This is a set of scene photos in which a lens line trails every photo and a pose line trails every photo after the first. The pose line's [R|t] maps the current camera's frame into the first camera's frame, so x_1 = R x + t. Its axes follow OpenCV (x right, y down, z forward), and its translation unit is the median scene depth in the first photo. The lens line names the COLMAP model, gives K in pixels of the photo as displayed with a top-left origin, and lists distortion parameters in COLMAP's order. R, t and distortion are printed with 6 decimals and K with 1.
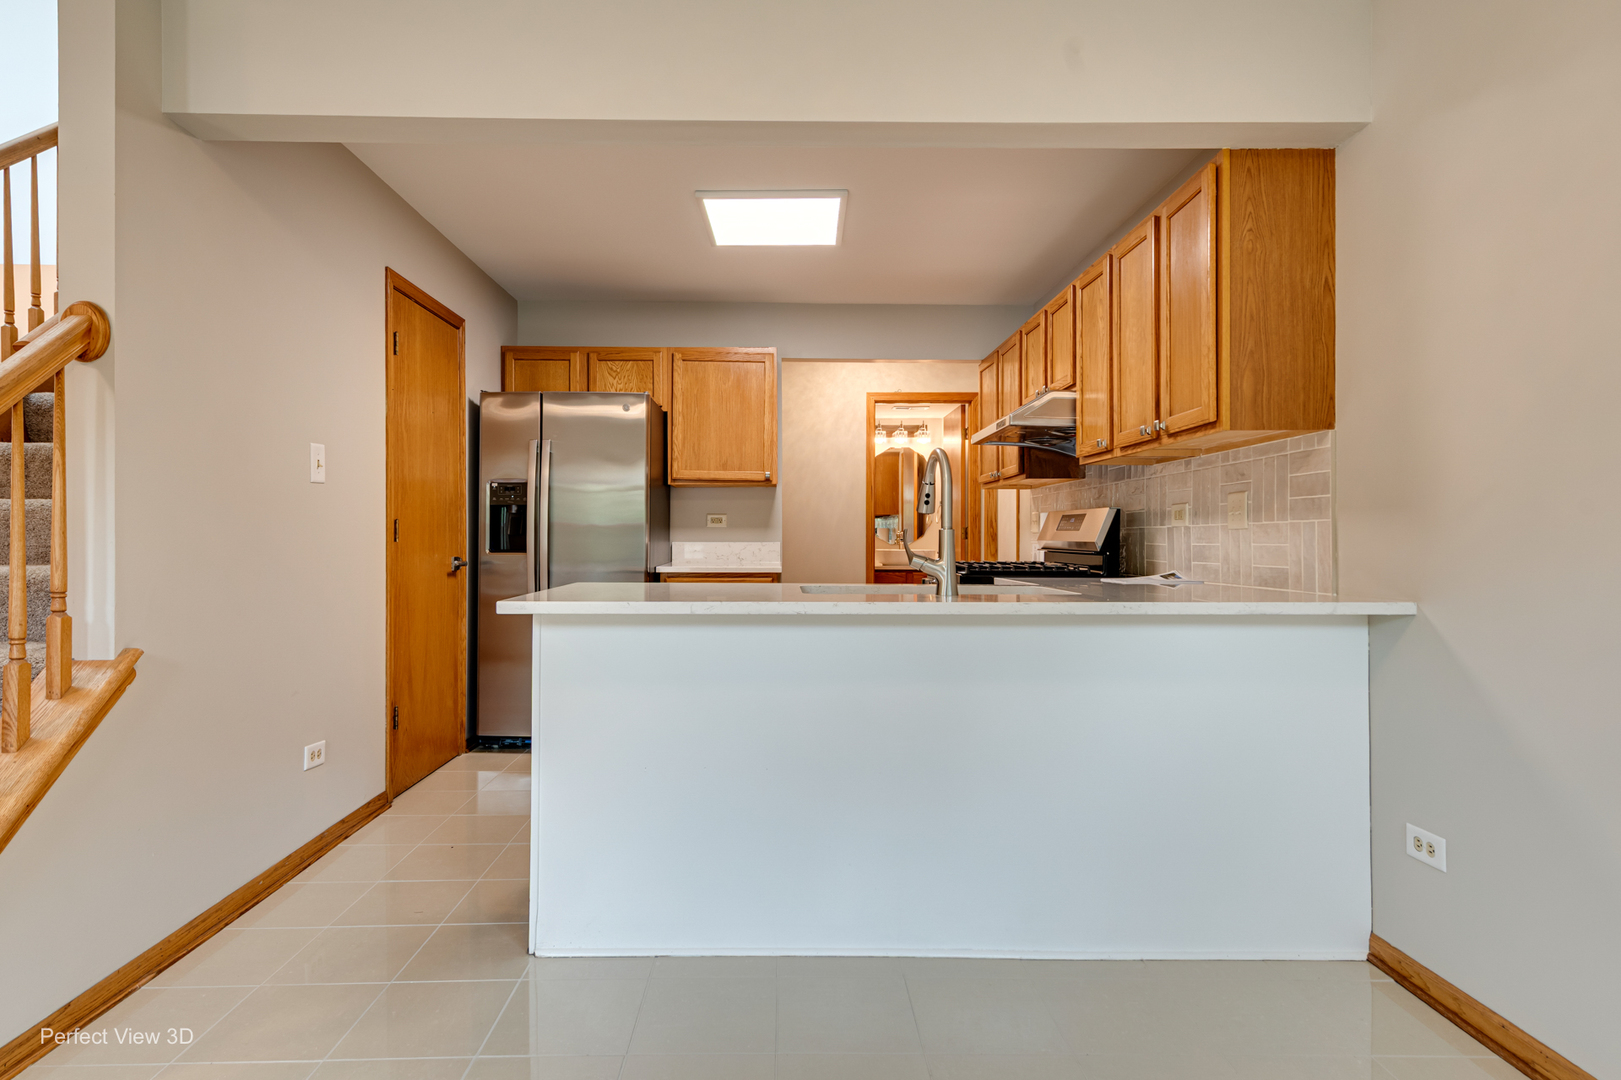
lens RADIAL K [[856.1, 0, 781.7], [0, 856.1, 536.8], [0, 0, 1]] dist [0.011325, -0.001089]
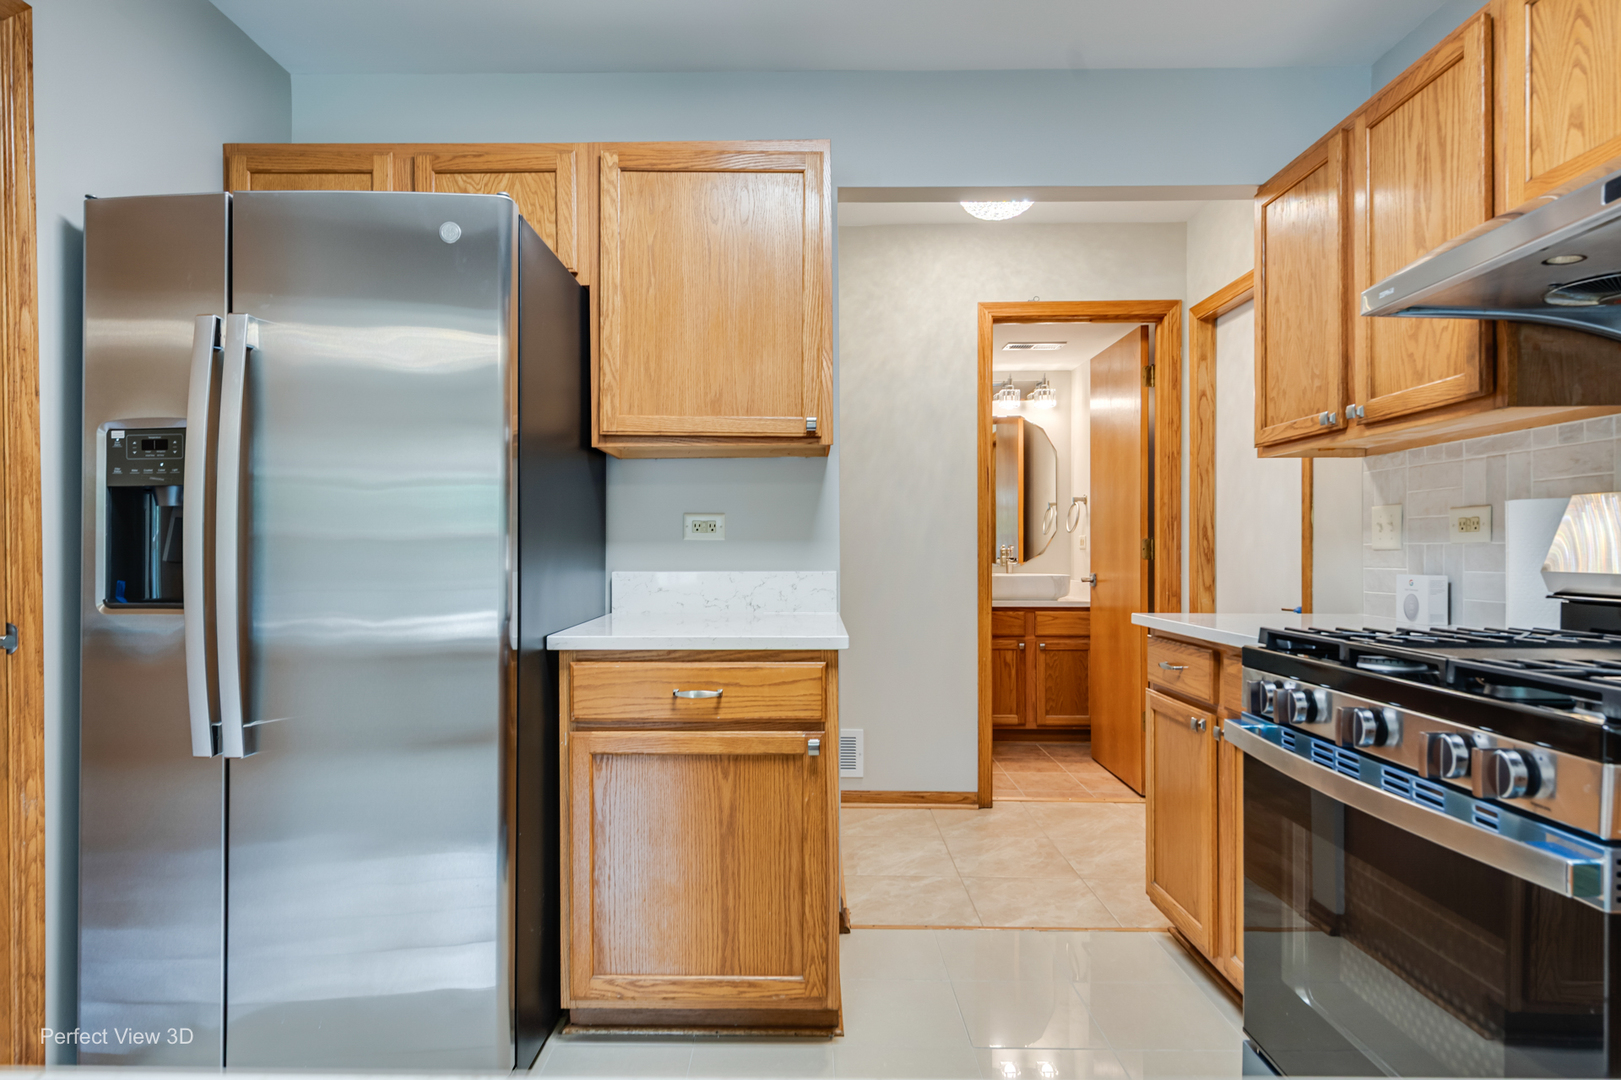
lens RADIAL K [[947.3, 0, 805.5], [0, 947.3, 548.3], [0, 0, 1]] dist [0.020829, -0.000485]
pose [[0.999932, -0.005280, -0.010433, -0.016711], [0.005246, 0.999981, -0.003311, -0.005933], [0.010450, 0.003256, 0.999940, 0.575582]]
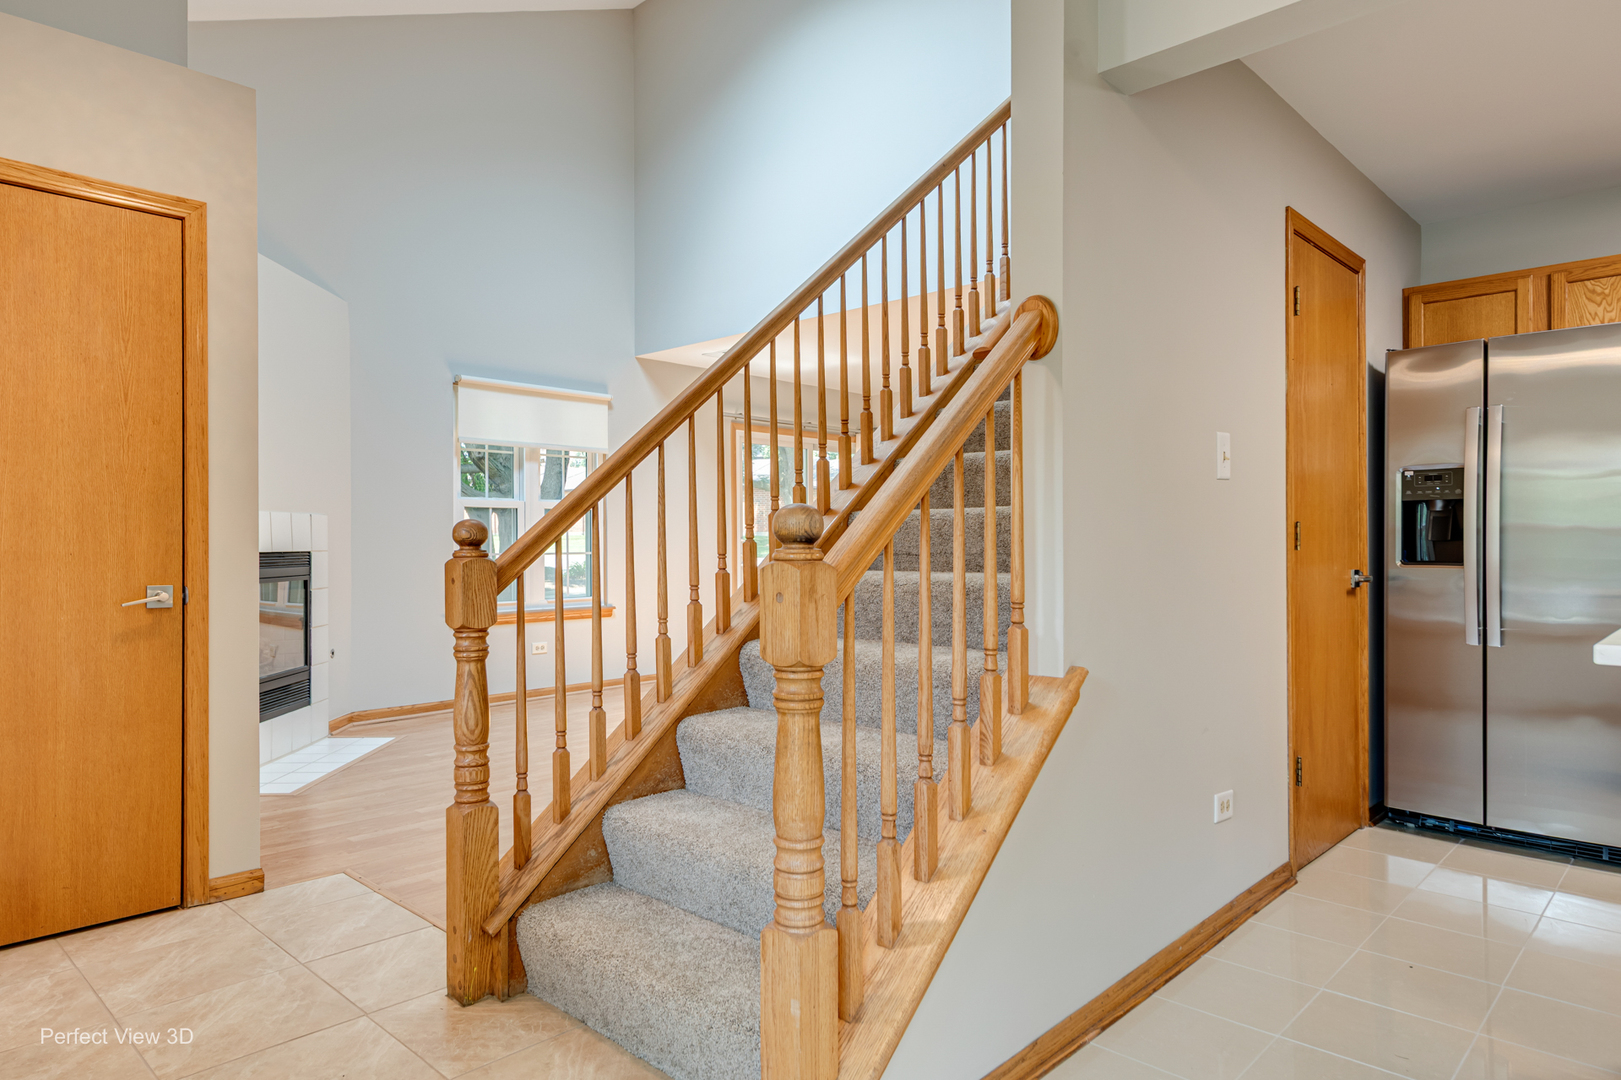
lens RADIAL K [[947.3, 0, 805.5], [0, 947.3, 548.3], [0, 0, 1]] dist [0.020829, -0.000485]
pose [[0.715696, 0.000579, -0.698412, -0.132491], [0.002854, 0.999989, 0.003754, -0.000454], [0.698407, -0.004680, 0.715686, 0.040023]]
